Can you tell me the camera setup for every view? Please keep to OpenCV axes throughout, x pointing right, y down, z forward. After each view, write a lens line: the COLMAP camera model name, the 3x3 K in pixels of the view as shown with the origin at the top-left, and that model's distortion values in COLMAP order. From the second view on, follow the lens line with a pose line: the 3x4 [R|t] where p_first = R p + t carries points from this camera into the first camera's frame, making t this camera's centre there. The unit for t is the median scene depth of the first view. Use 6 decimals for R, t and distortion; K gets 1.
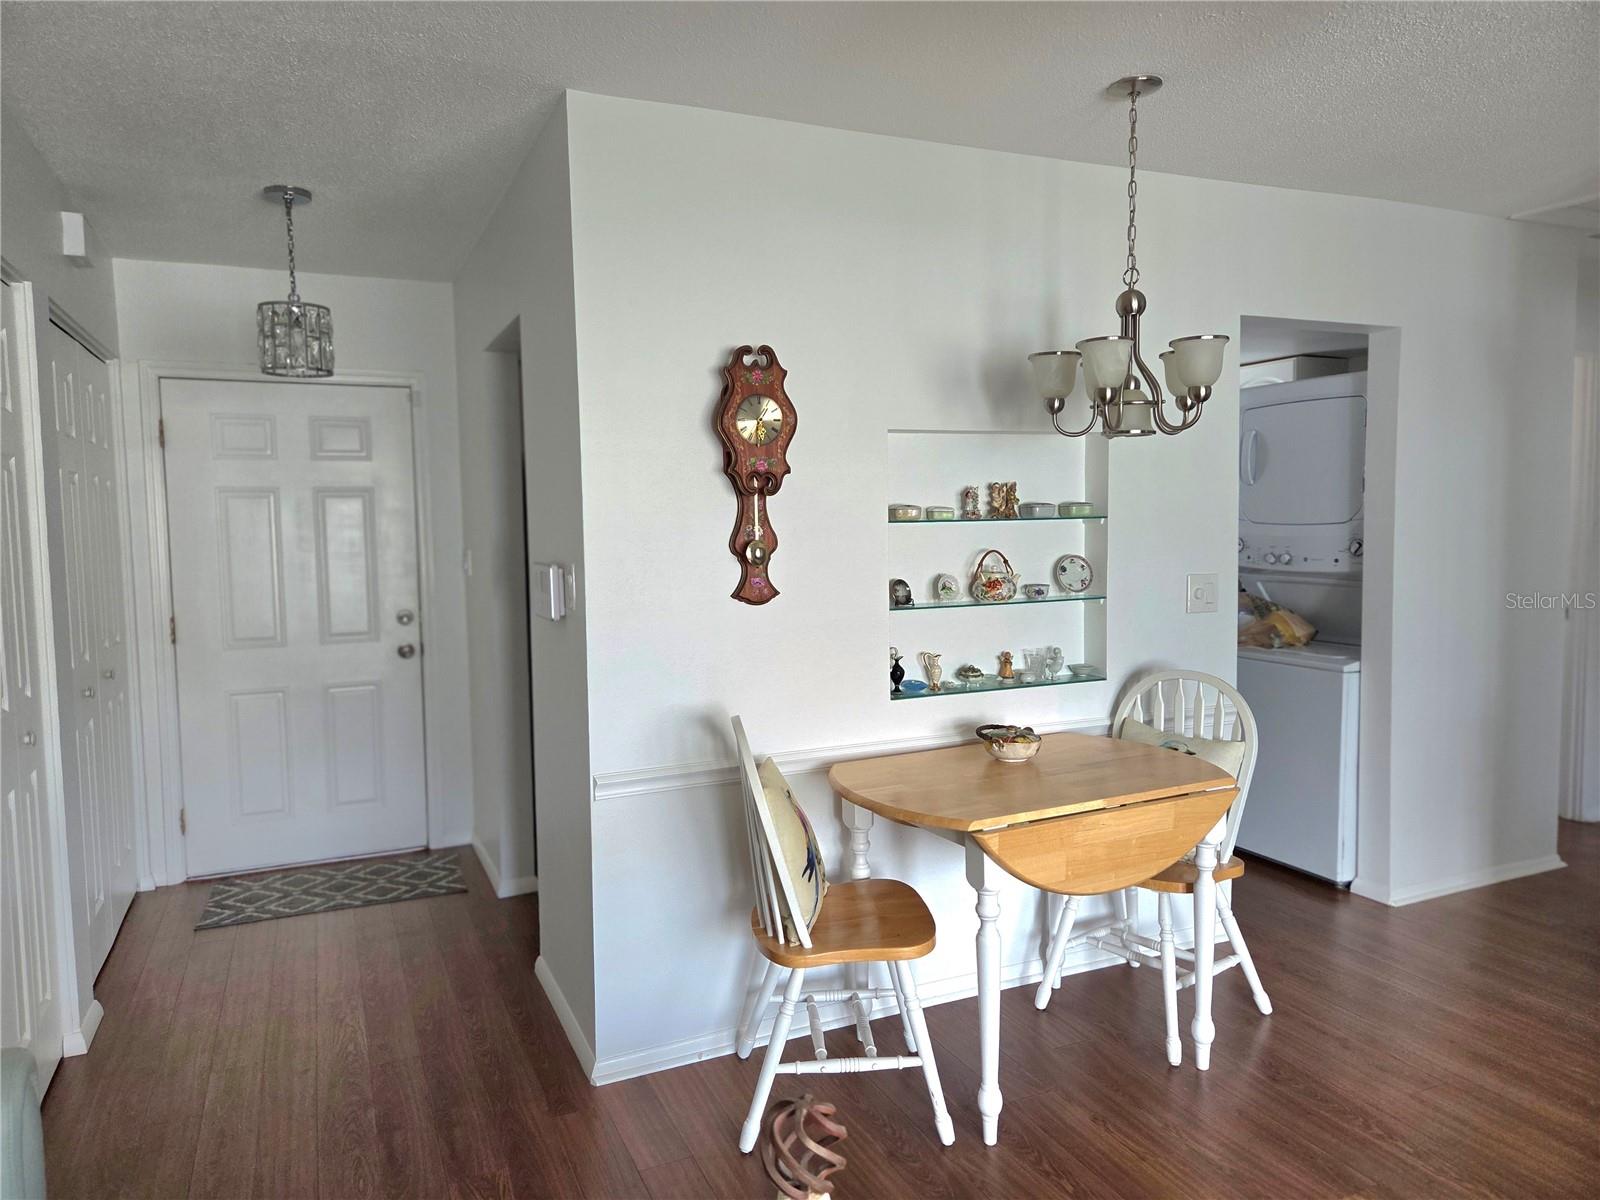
lens RADIAL K [[1068.4, 0, 800.0], [0, 1068.4, 600.0], [0, 0, 1]] dist [0.033543, -0.001634]
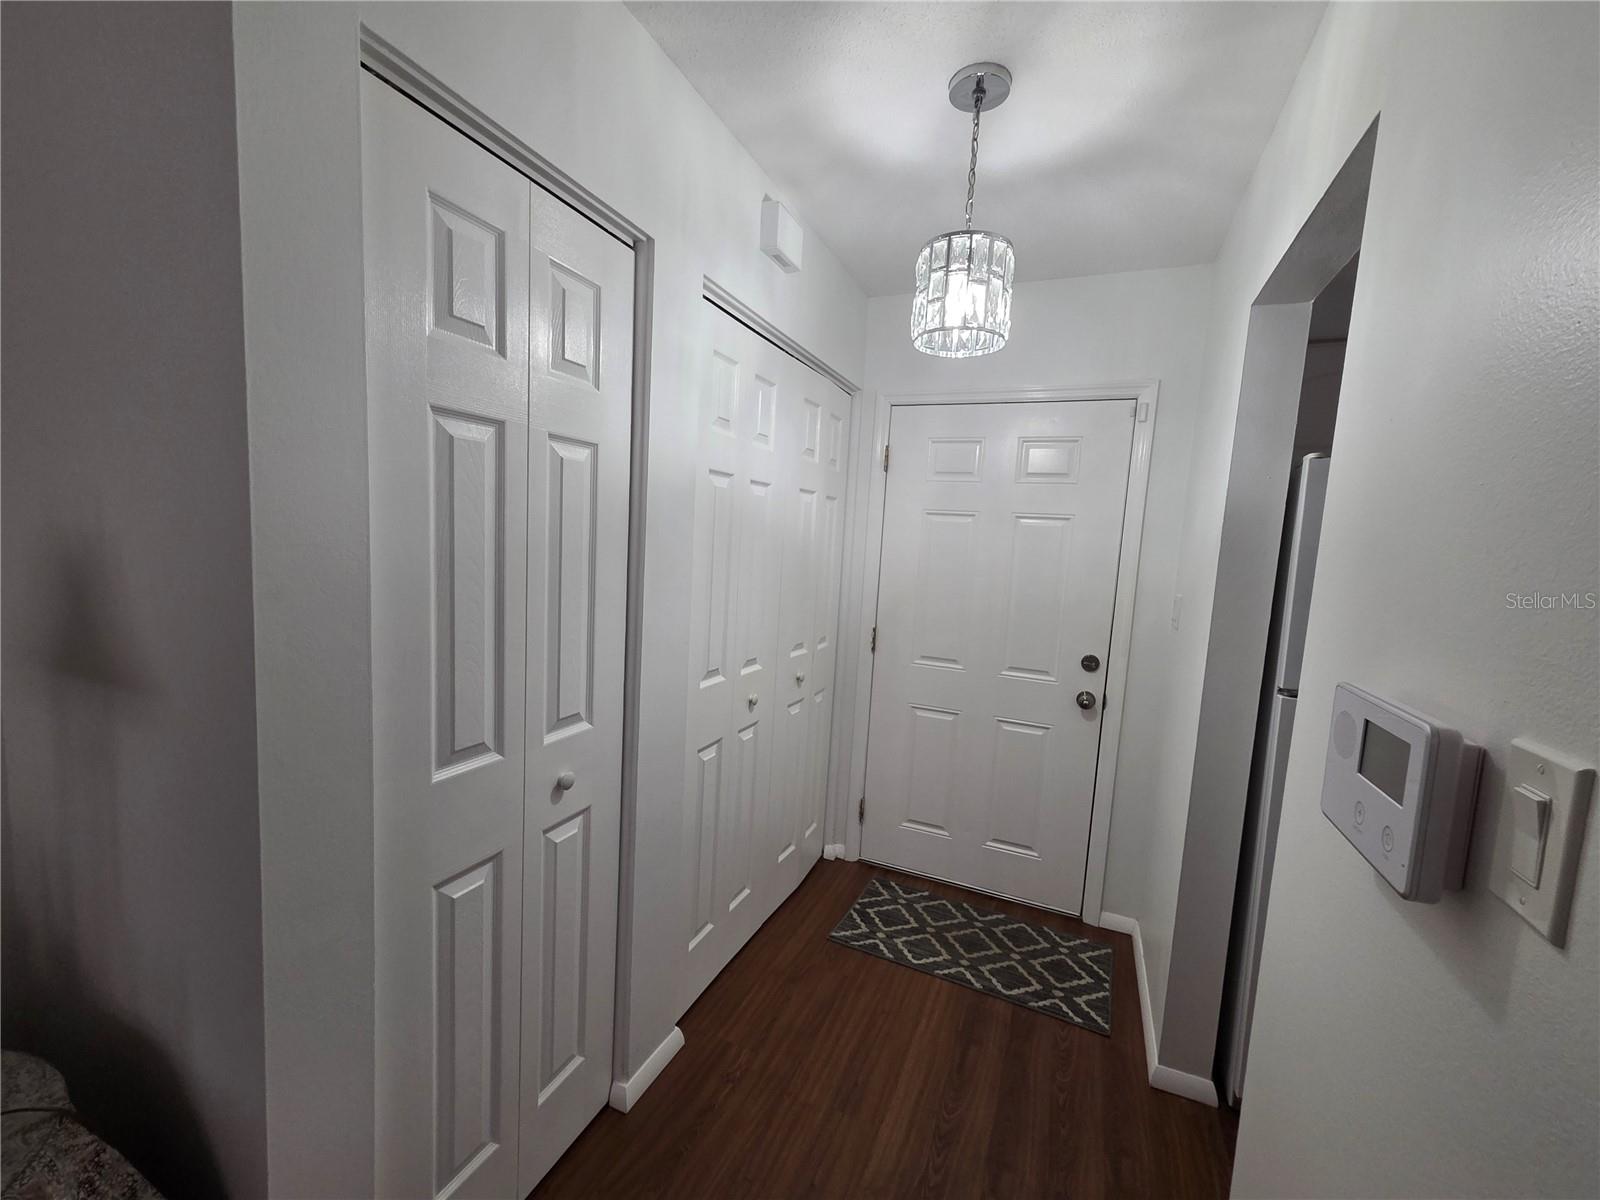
lens RADIAL K [[648.2, 0, 800.0], [0, 648.2, 600.0], [0, 0, 1]] dist [0.003255, 0.000335]
pose [[0.667063, 0.121674, -0.734998, -0.151075], [-0.127197, 0.990688, 0.048561, -0.033024], [0.734063, 0.061097, 0.676328, 0.493873]]
